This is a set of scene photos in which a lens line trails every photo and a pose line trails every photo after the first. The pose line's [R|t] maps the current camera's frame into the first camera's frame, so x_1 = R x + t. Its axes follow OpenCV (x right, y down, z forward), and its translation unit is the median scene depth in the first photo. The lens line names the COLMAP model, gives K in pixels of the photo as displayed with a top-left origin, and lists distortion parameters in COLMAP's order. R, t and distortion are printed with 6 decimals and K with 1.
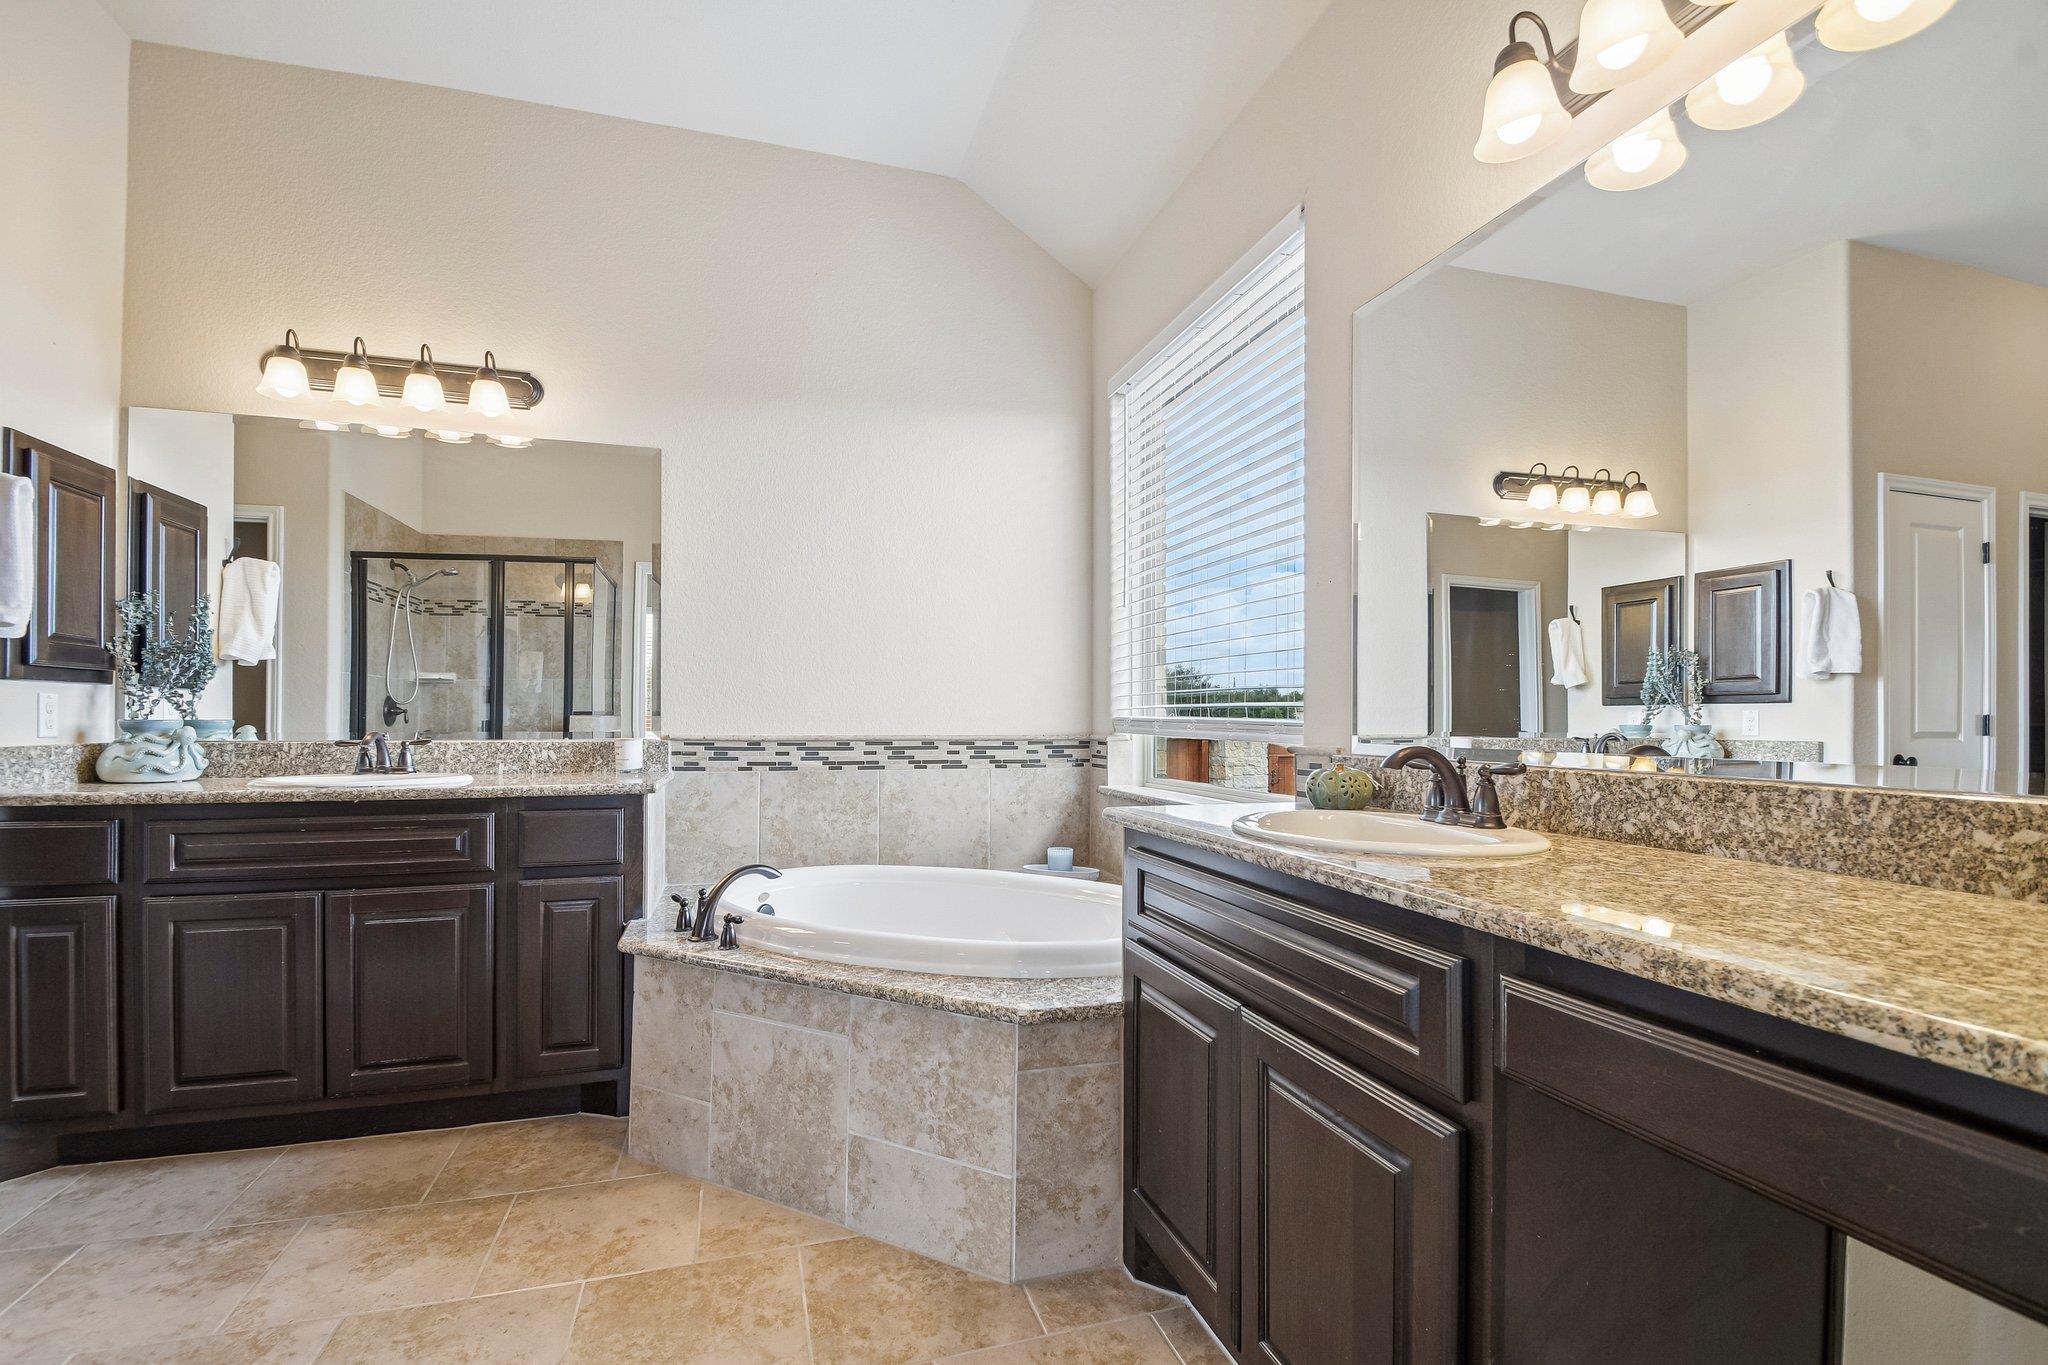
lens RADIAL K [[927.3, 0, 1050.9], [0, 927.3, 715.4], [0, 0, 1]] dist [0.028335, -0.017809]
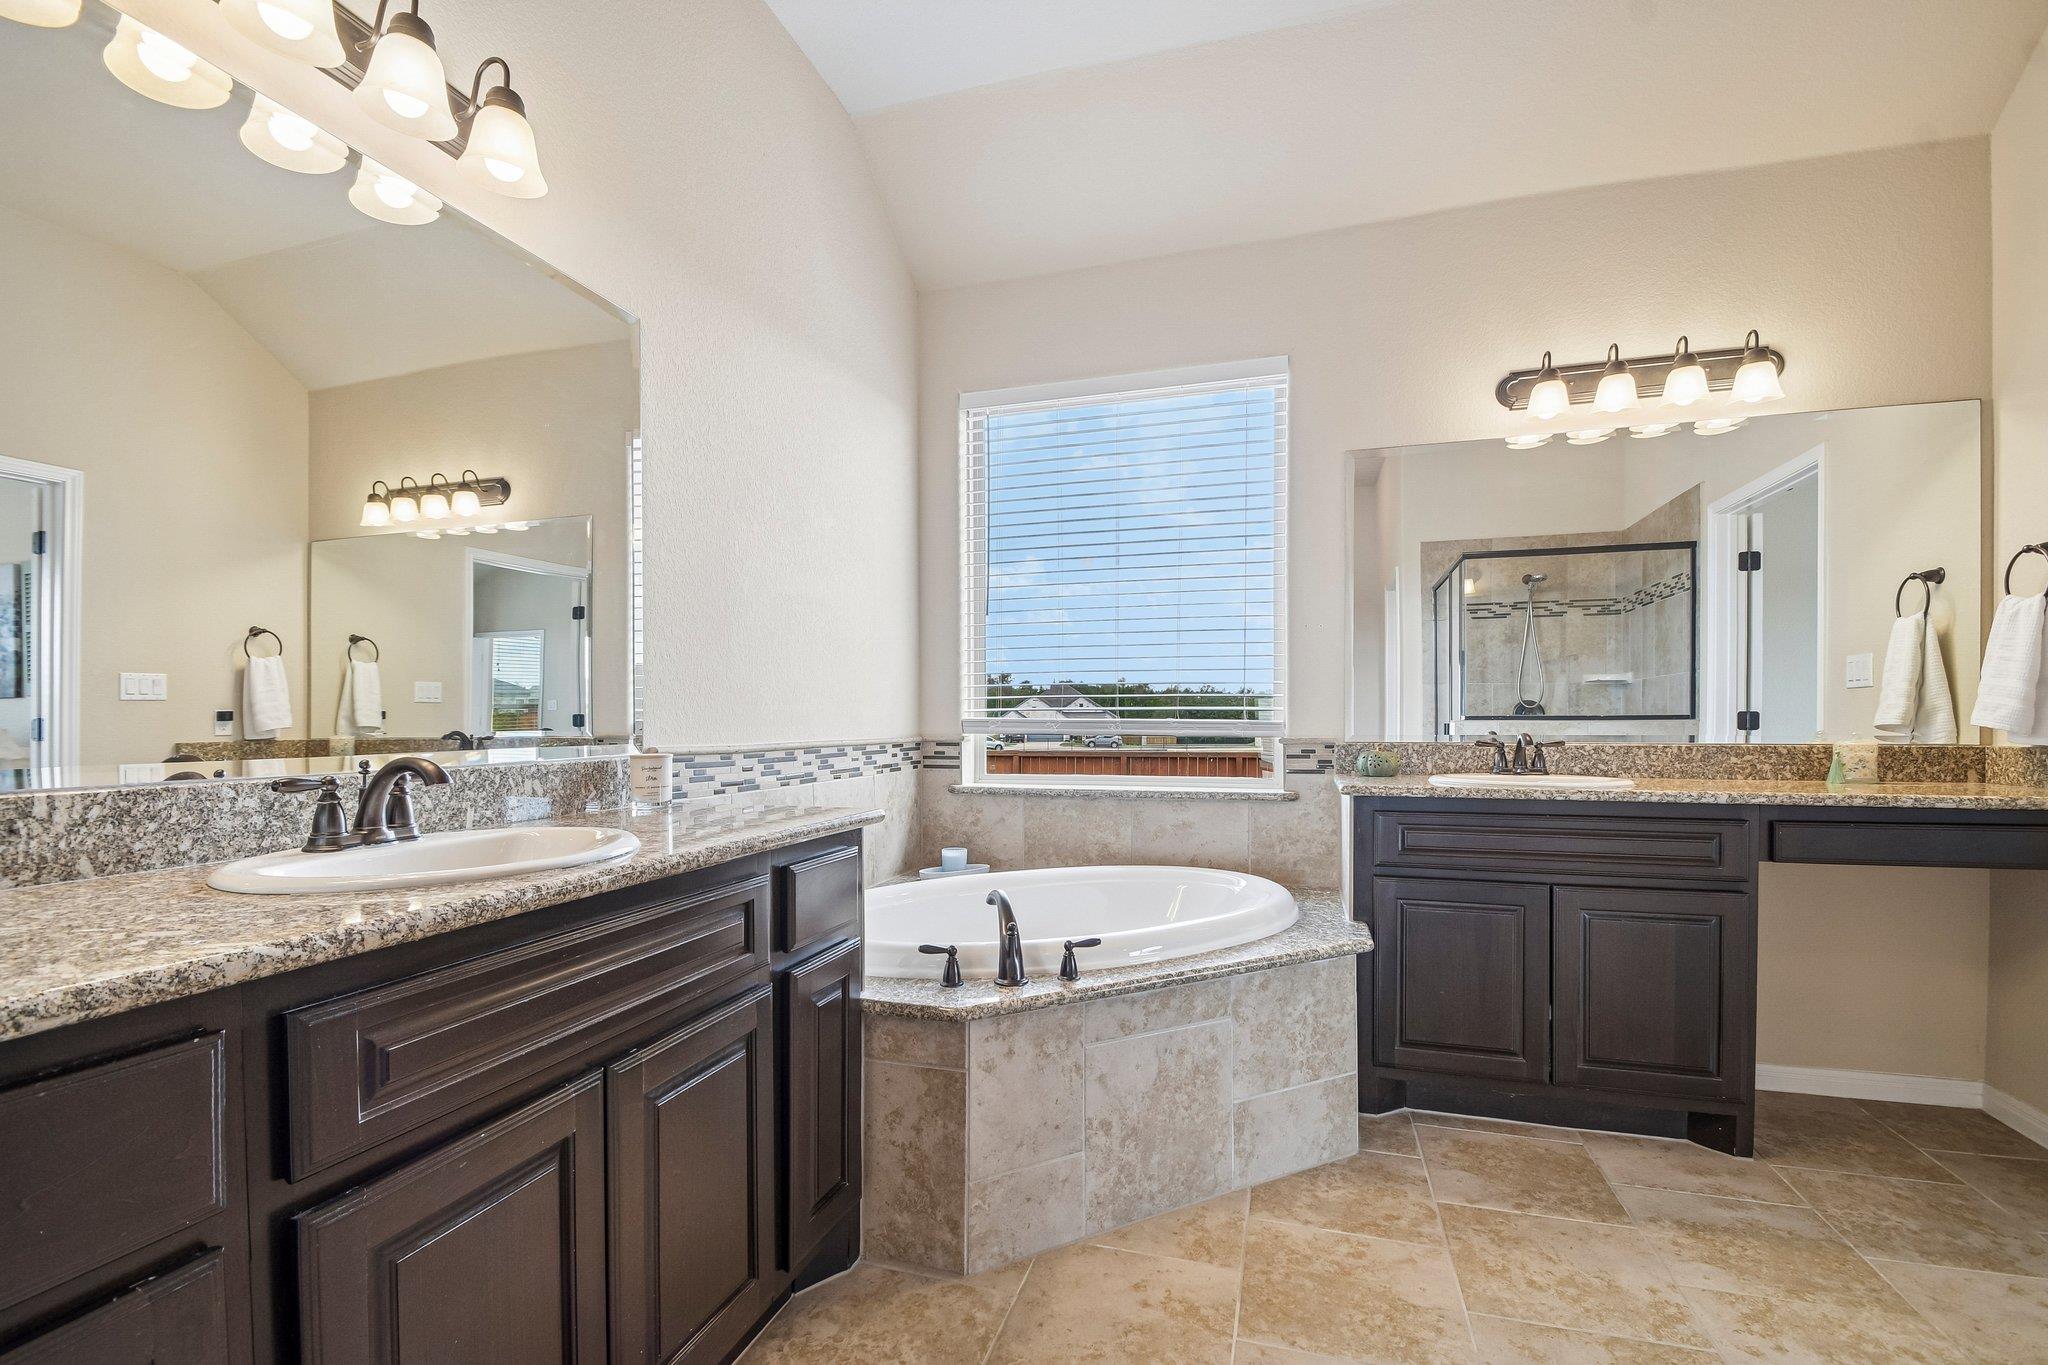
lens RADIAL K [[906.8, 0, 1017.8], [0, 906.8, 717.6], [0, 0, 1]] dist [0.014838, -0.015788]
pose [[0.554378, -0.003794, 0.832256, -1.177304], [0.001941, 0.999993, 0.003266, -0.004649], [-0.832263, -0.000195, 0.554382, 0.594677]]
